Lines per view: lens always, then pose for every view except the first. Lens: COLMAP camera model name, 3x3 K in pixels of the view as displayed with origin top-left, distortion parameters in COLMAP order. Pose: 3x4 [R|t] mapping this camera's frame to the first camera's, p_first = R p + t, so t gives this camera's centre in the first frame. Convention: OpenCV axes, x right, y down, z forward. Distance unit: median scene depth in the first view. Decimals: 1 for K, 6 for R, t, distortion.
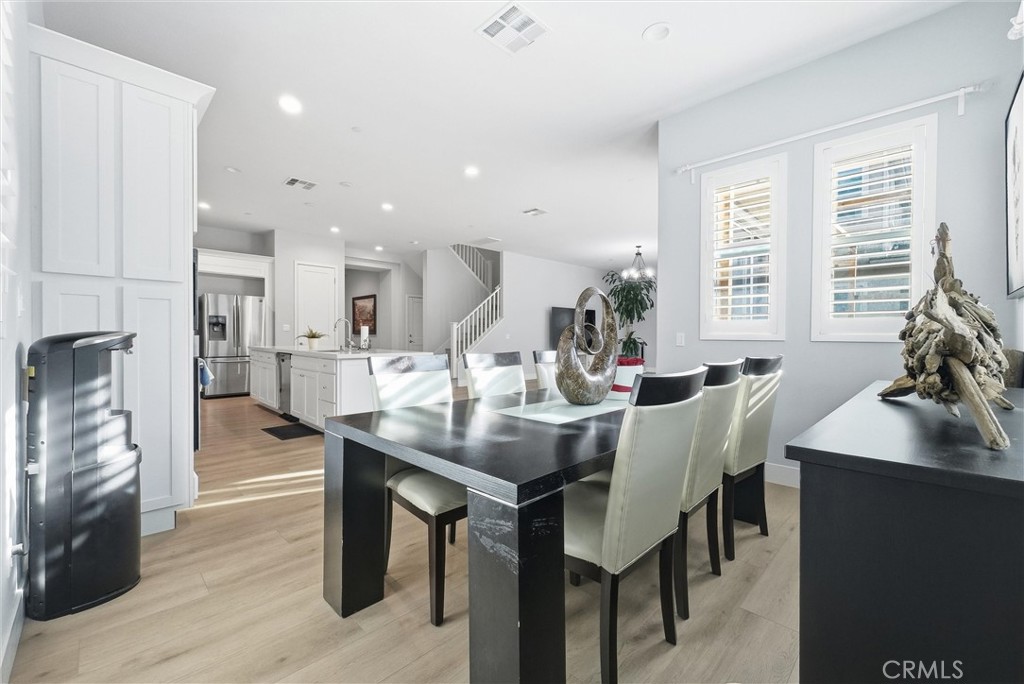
lens RADIAL K [[425.9, 0, 512.0], [0, 425.9, 342.0], [0, 0, 1]] dist [-0.000889, -0.000070]
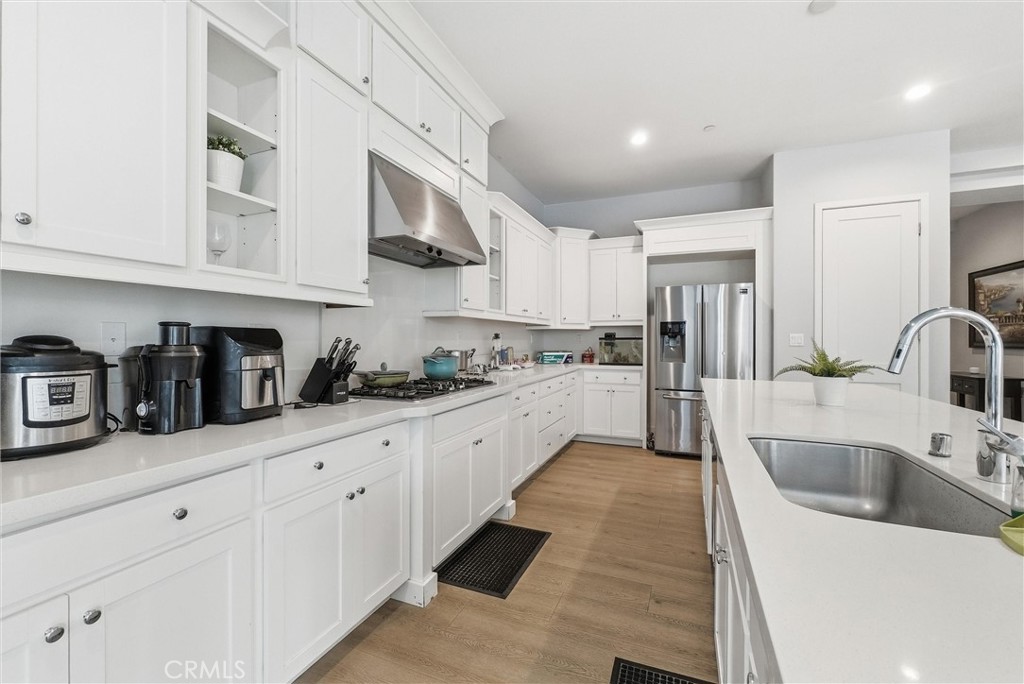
lens RADIAL K [[425.9, 0, 512.0], [0, 425.9, 342.0], [0, 0, 1]] dist [-0.000889, -0.000070]
pose [[0.394964, -0.015442, -0.918567, -0.206073], [-0.005844, 0.999796, -0.019321, -0.020045], [0.918678, 0.012999, 0.394793, 0.500725]]
